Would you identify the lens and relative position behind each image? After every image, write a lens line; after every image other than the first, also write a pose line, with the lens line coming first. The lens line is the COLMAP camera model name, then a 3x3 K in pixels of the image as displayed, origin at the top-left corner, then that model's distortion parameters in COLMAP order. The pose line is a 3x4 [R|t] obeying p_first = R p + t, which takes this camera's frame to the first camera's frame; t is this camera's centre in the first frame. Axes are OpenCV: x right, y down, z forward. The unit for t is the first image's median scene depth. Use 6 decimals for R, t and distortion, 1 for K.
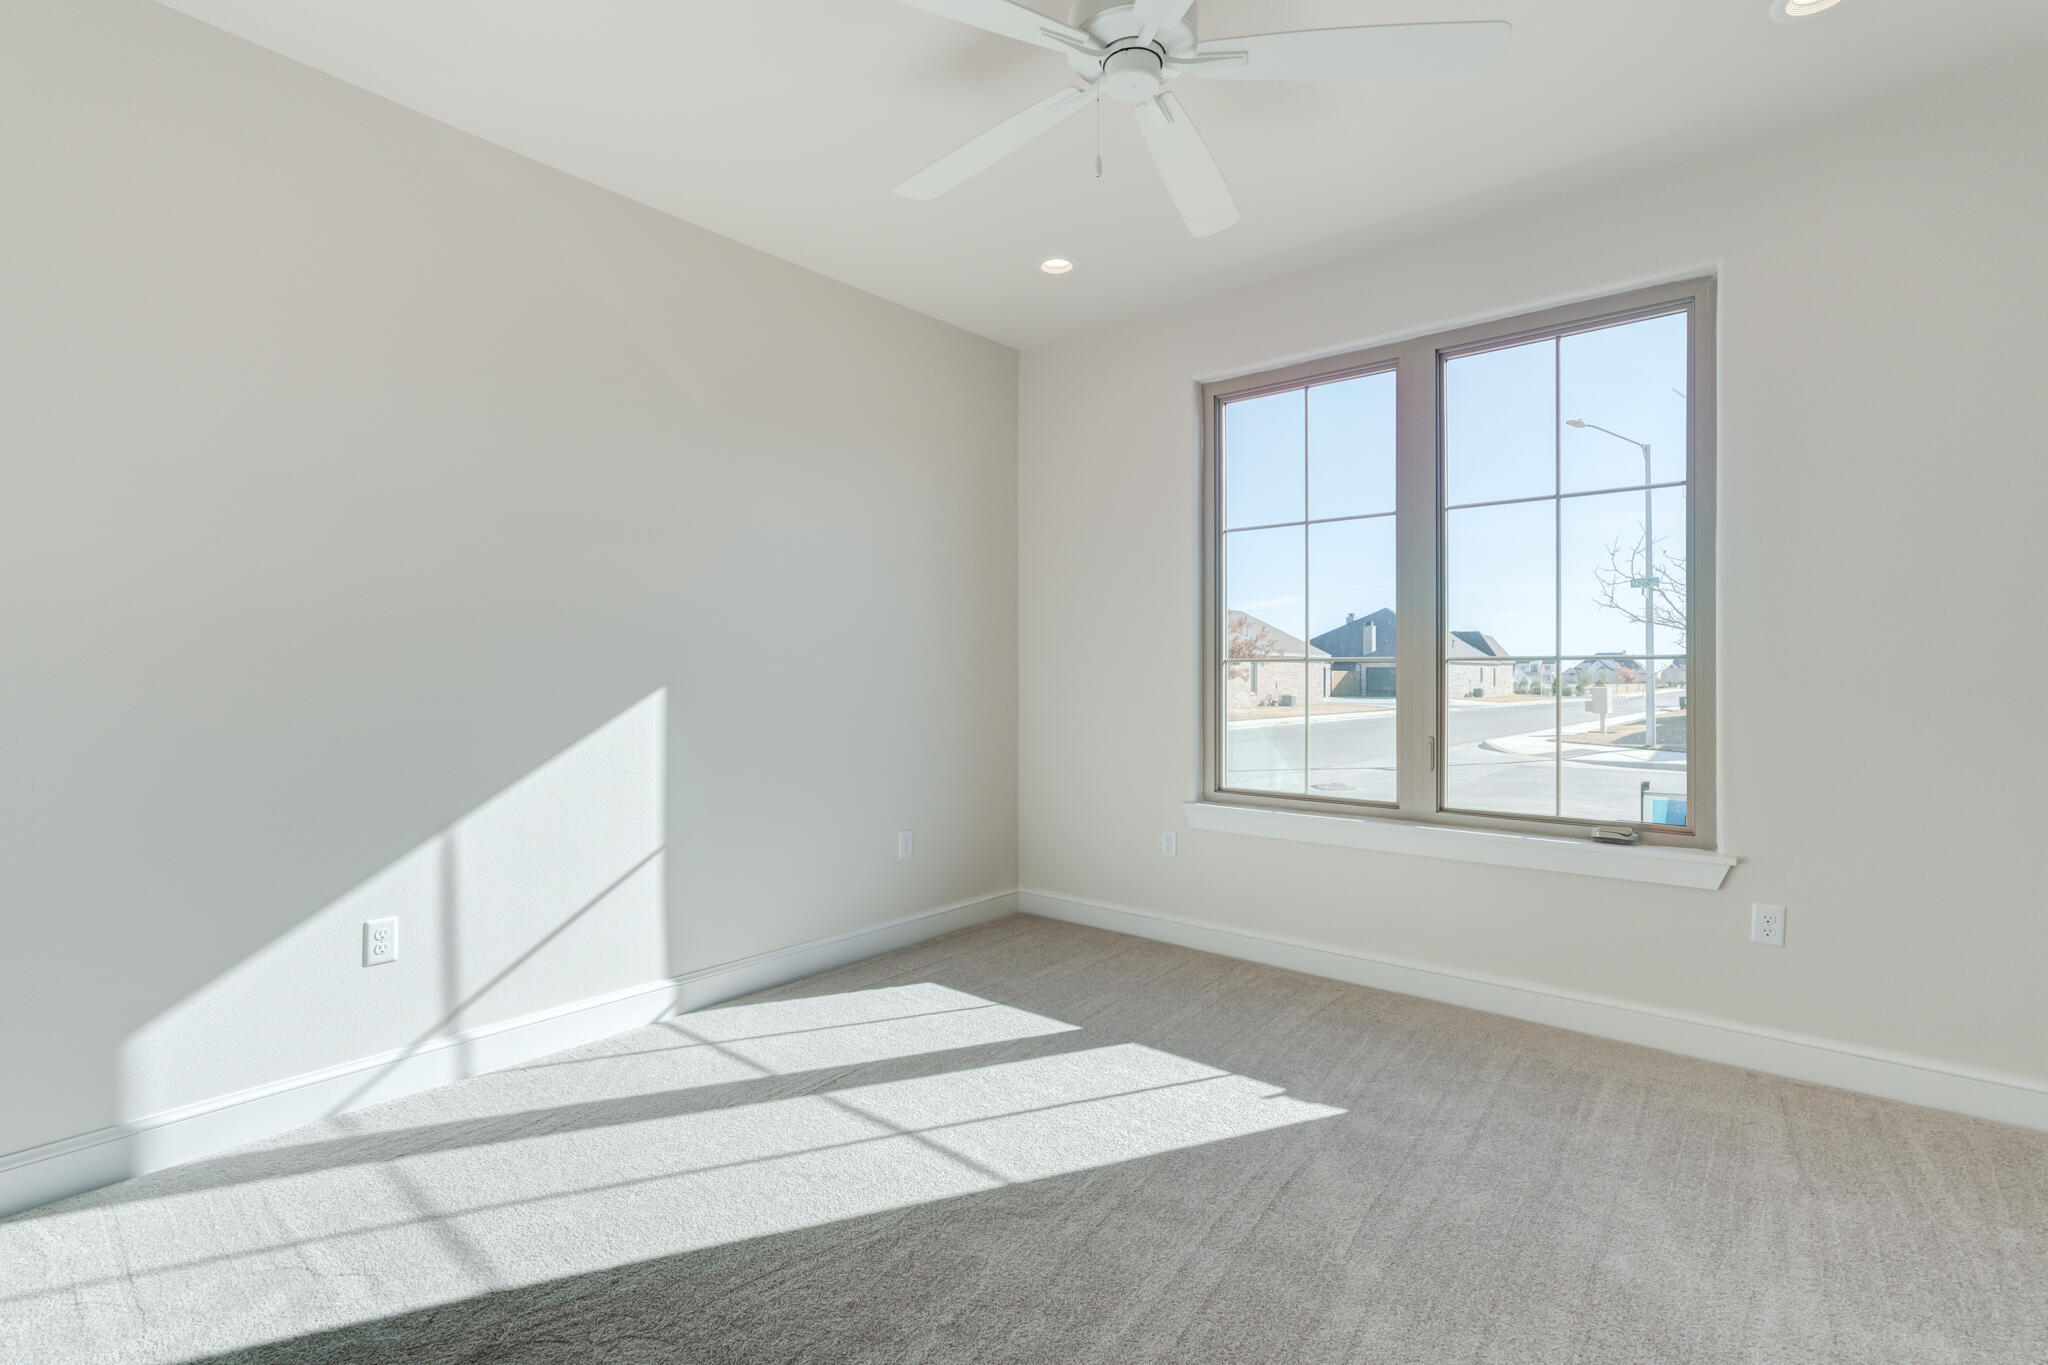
lens RADIAL K [[920.3, 0, 1010.1], [0, 920.3, 686.3], [0, 0, 1]] dist [-0.024724, 0.000183]
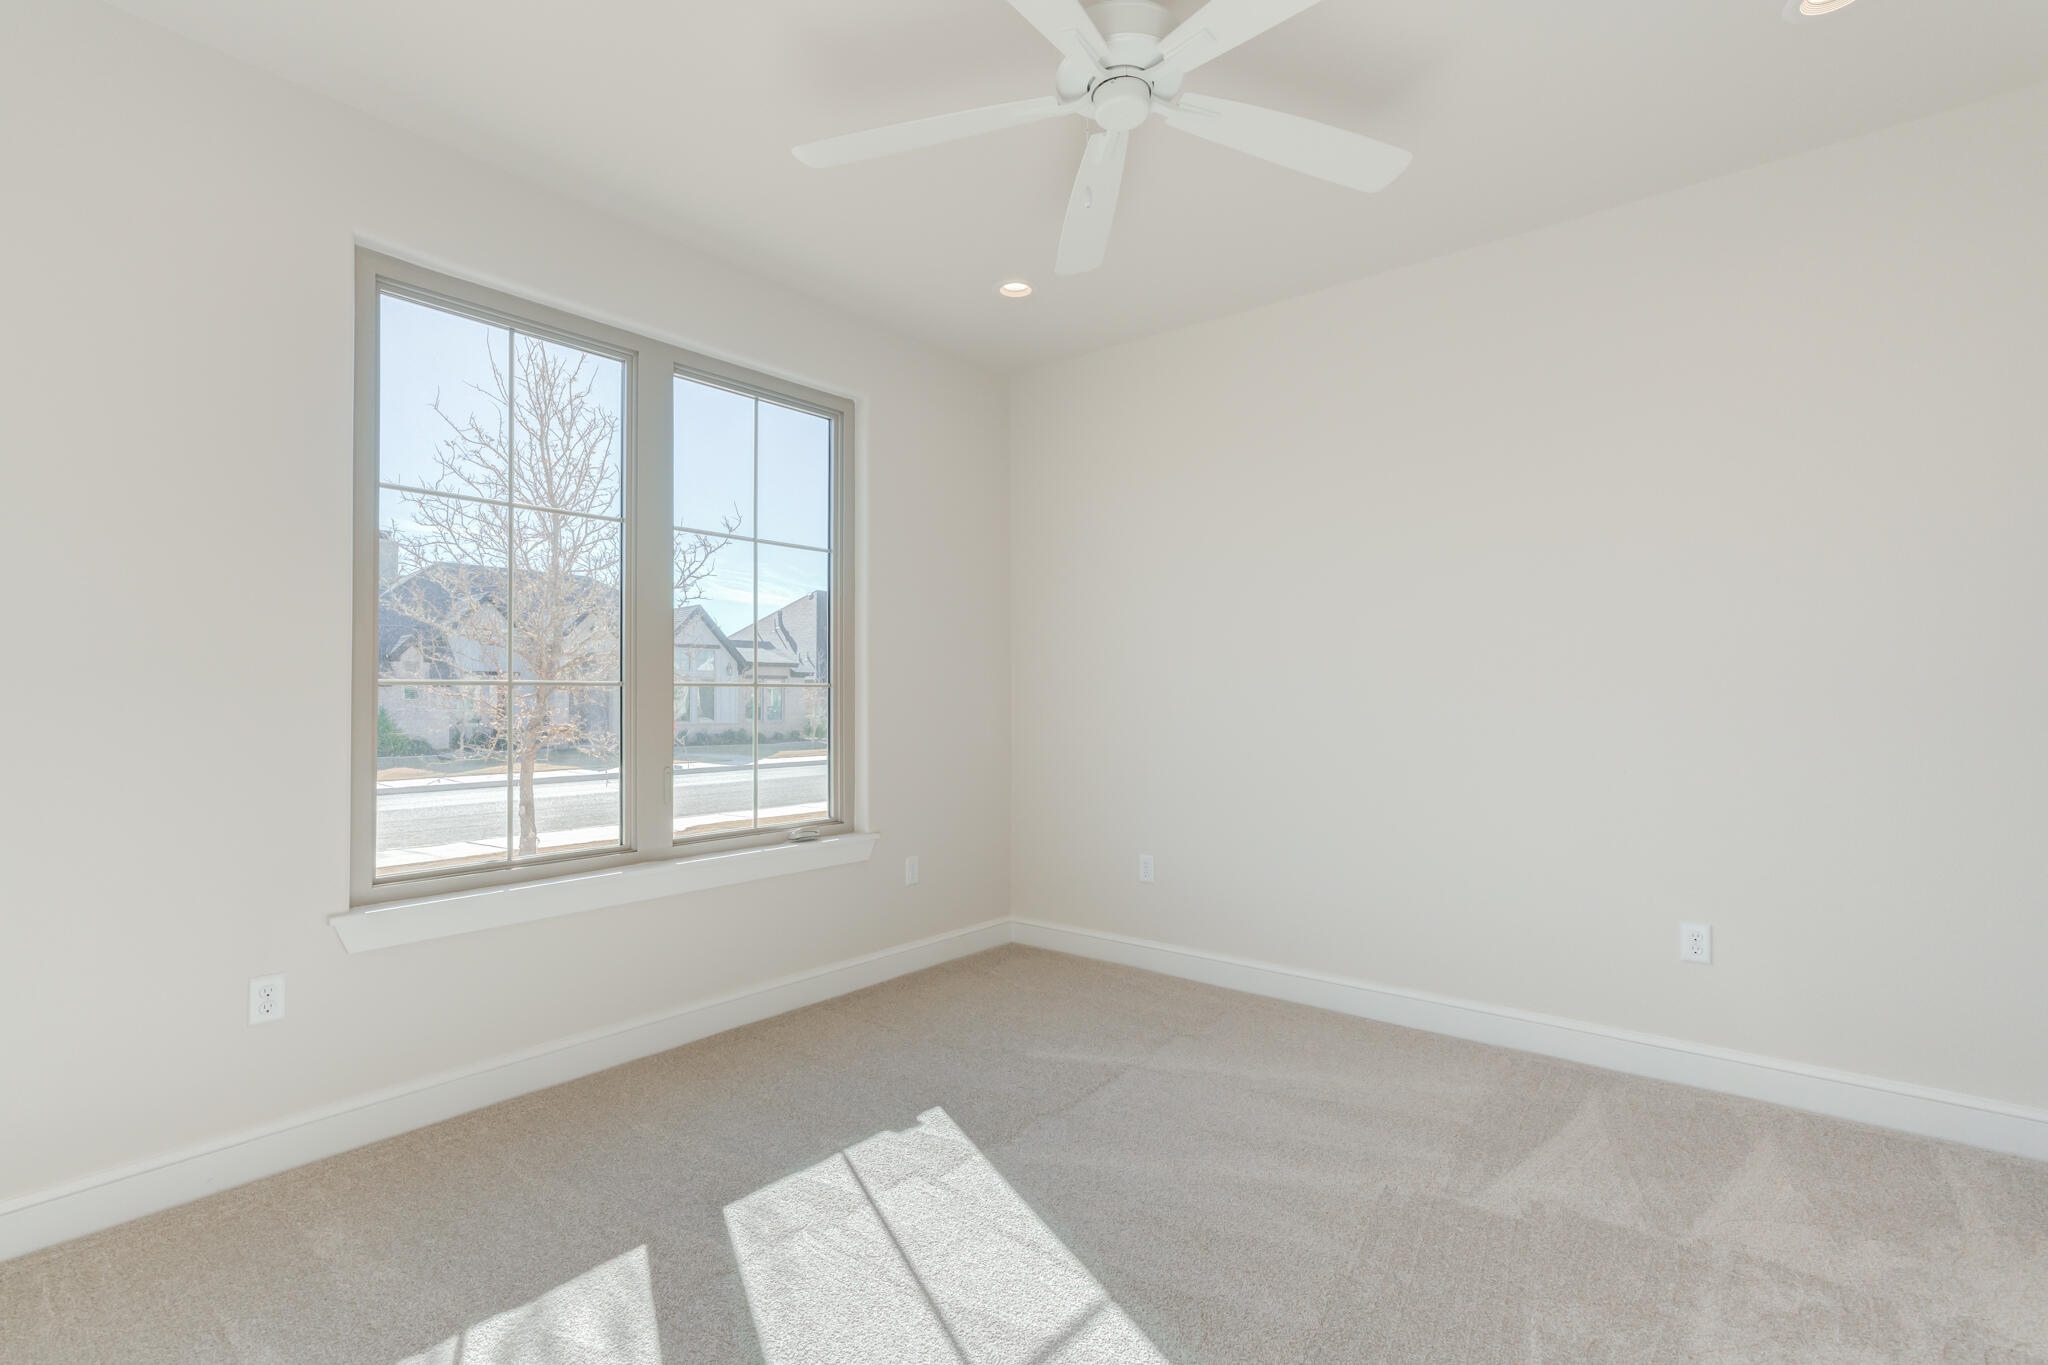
lens RADIAL K [[977.2, 0, 1038.6], [0, 977.2, 664.6], [0, 0, 1]] dist [-0.001383, 0.012734]
pose [[-0.040510, 0.029319, 0.998749, -0.612721], [0.018373, 0.999422, -0.028593, -0.015208], [-0.999010, 0.017192, -0.041026, 0.719417]]
